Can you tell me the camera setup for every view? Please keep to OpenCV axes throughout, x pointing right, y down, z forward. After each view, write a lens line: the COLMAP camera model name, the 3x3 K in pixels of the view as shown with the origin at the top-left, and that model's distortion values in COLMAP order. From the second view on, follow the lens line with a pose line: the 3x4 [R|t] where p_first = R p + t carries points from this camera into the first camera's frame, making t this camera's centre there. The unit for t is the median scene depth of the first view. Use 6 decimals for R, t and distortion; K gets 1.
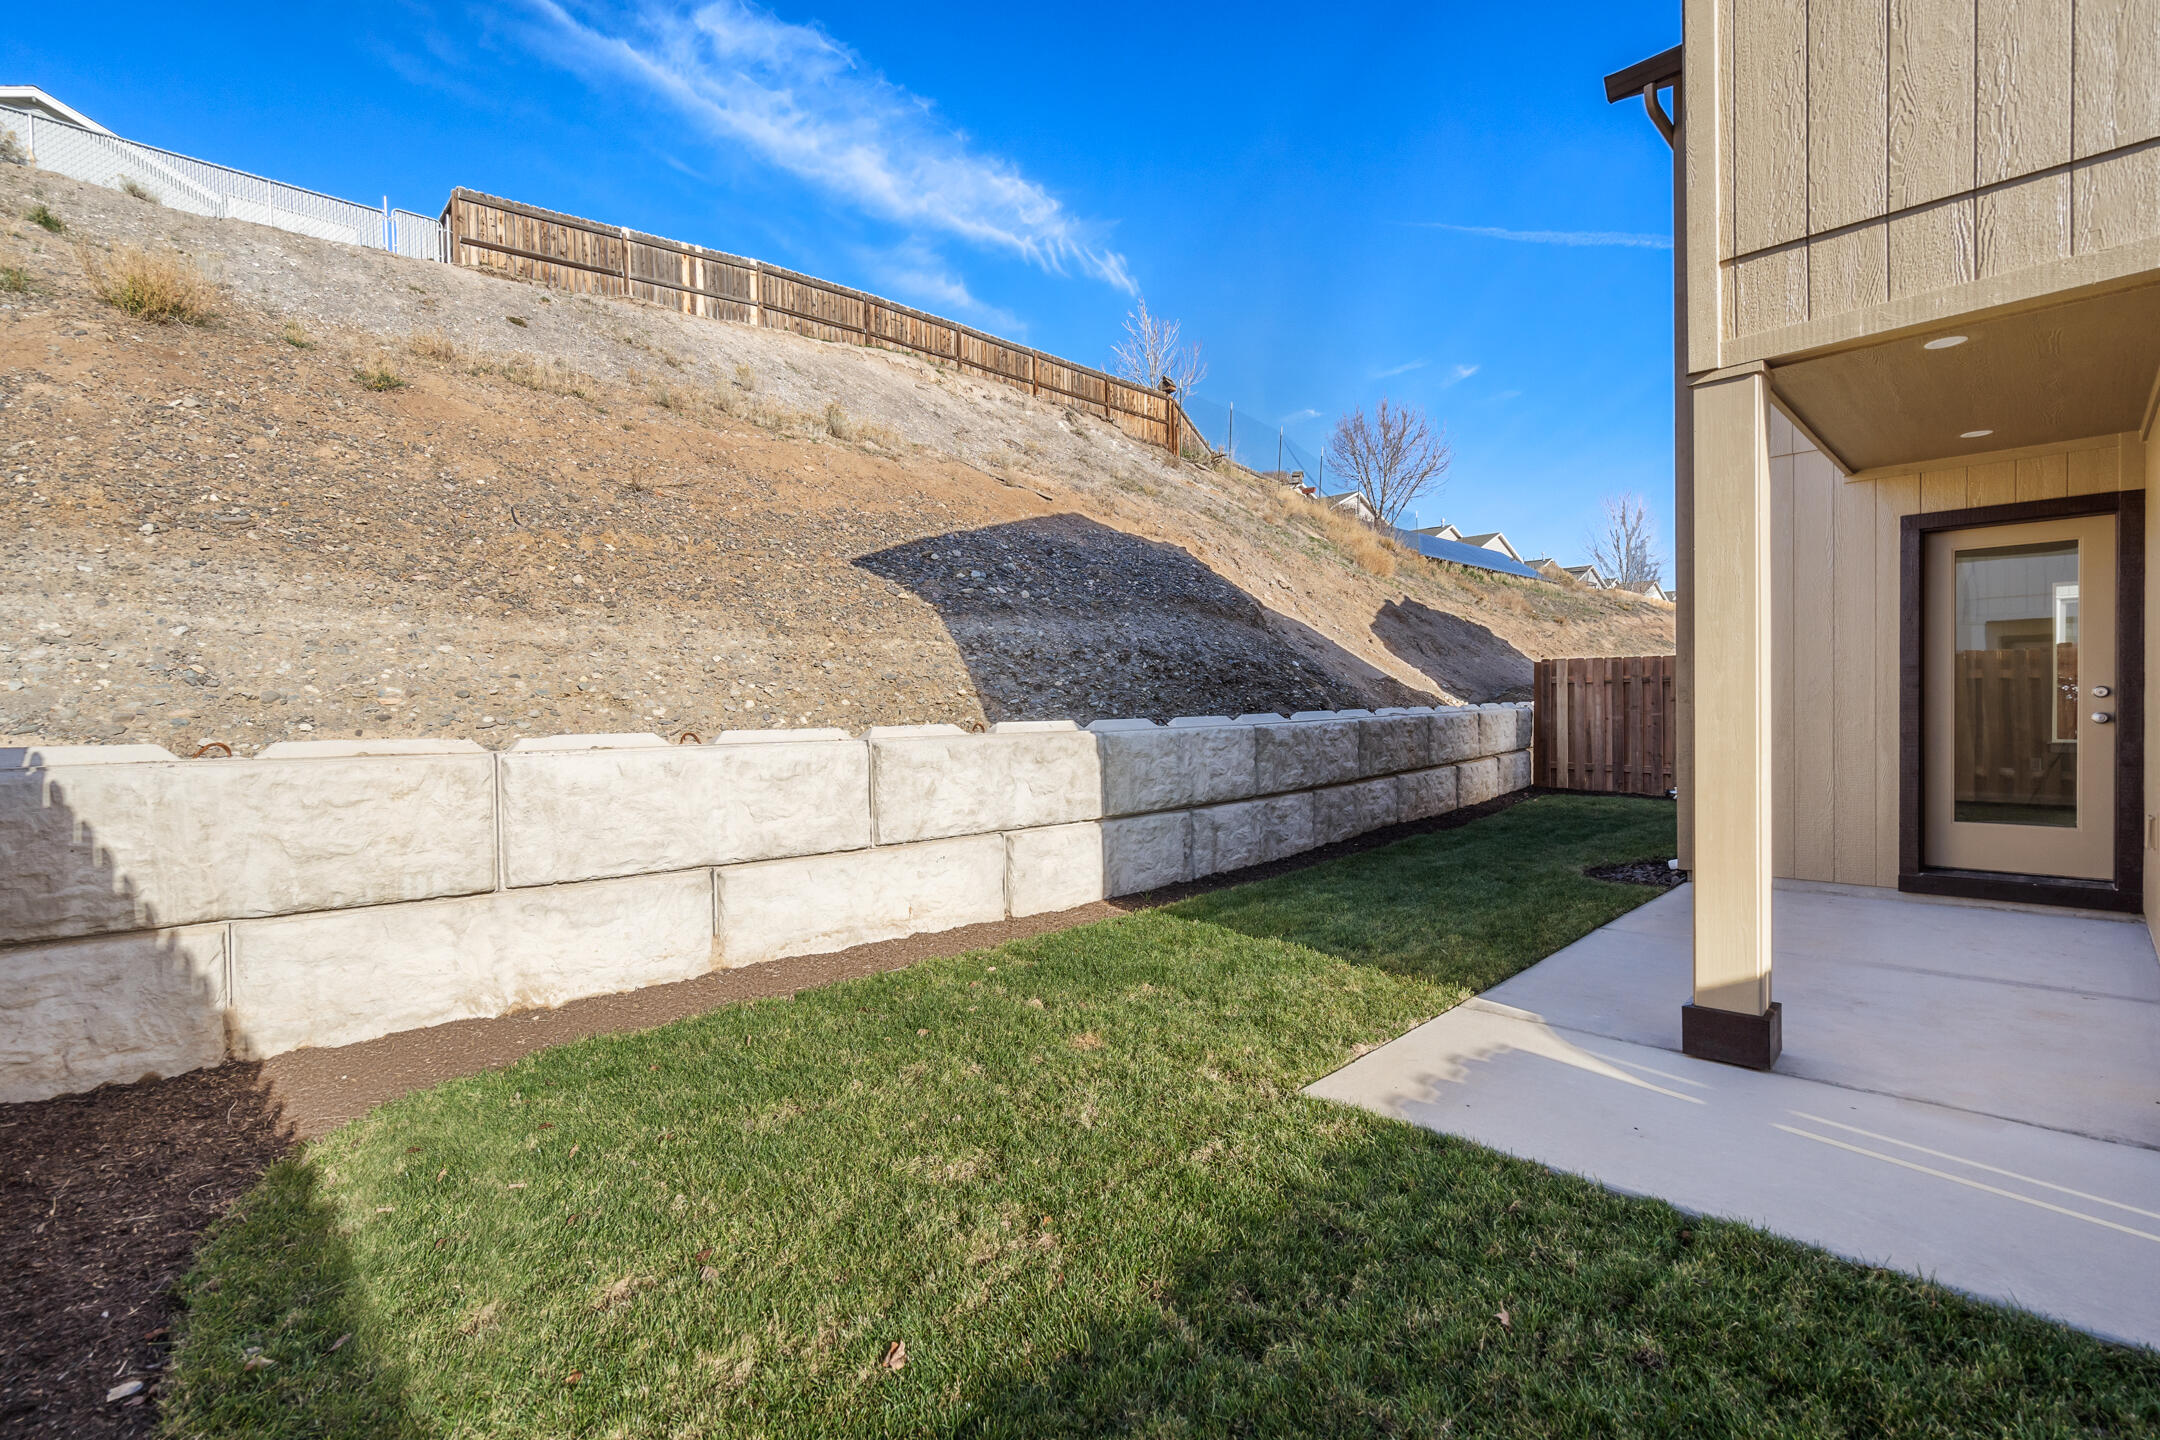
lens RADIAL K [[994.1, 0, 1064.3], [0, 994.1, 705.8], [0, 0, 1]] dist [-0.000178, -0.000204]
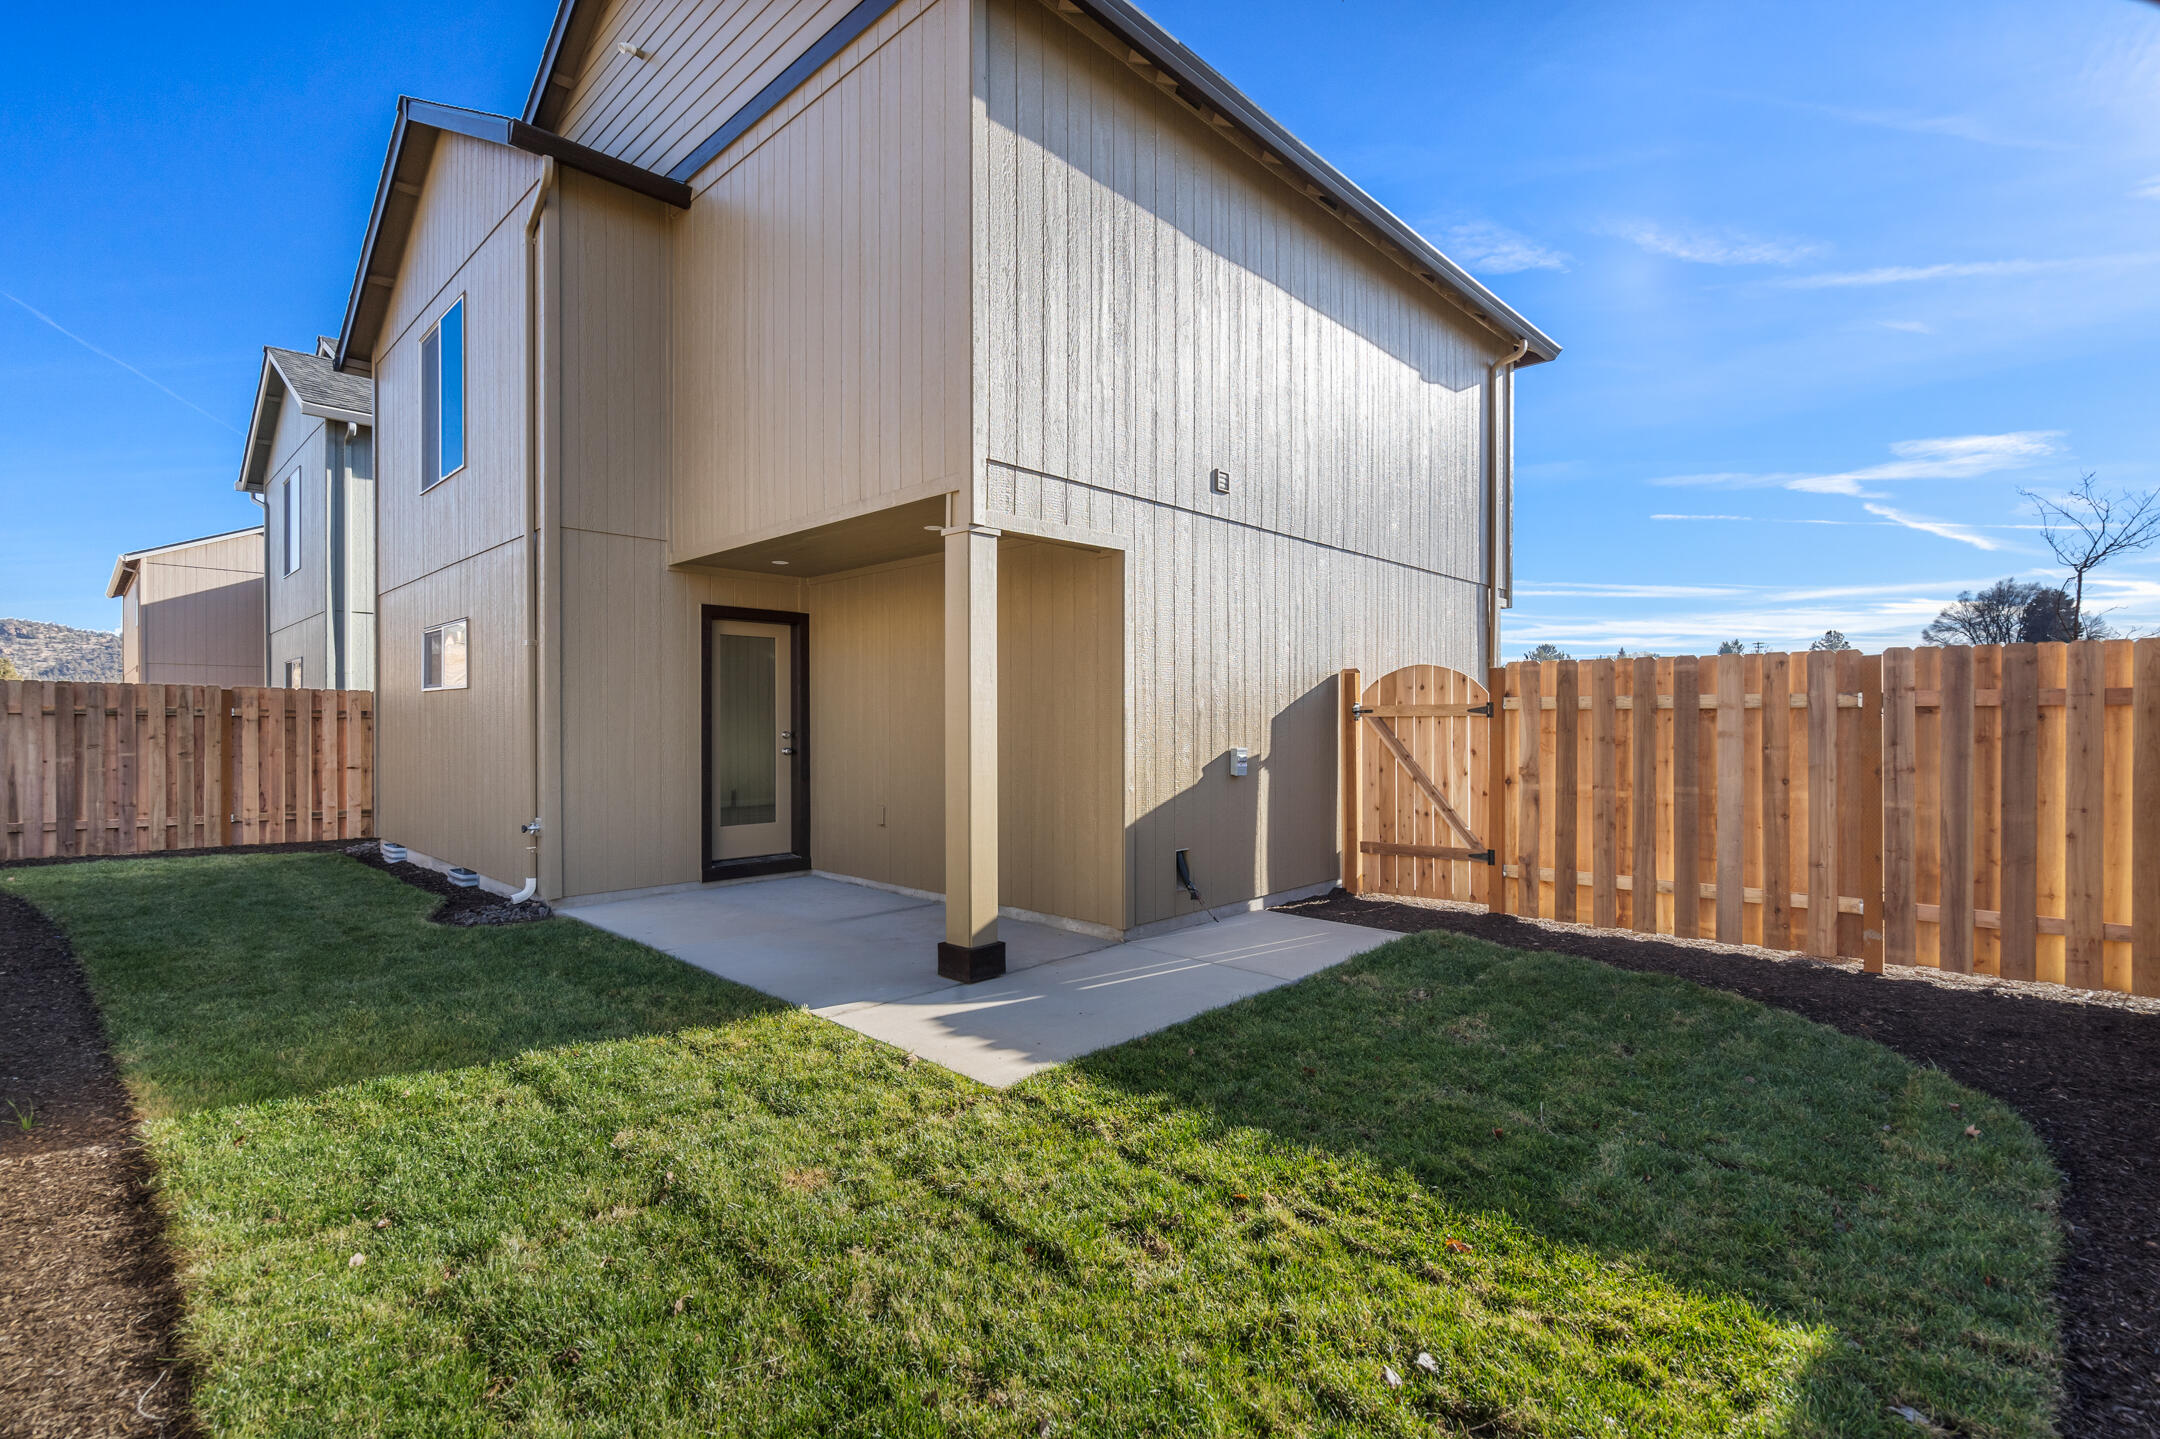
lens RADIAL K [[994.1, 0, 1073.1], [0, 994.1, 734.8], [0, 0, 1]] dist [-0.000178, -0.000204]
pose [[-0.019626, 0.001400, 0.999806, -0.518434], [0.002497, 0.999996, -0.001351, -0.010997], [-0.999804, 0.002470, -0.019630, 0.528748]]
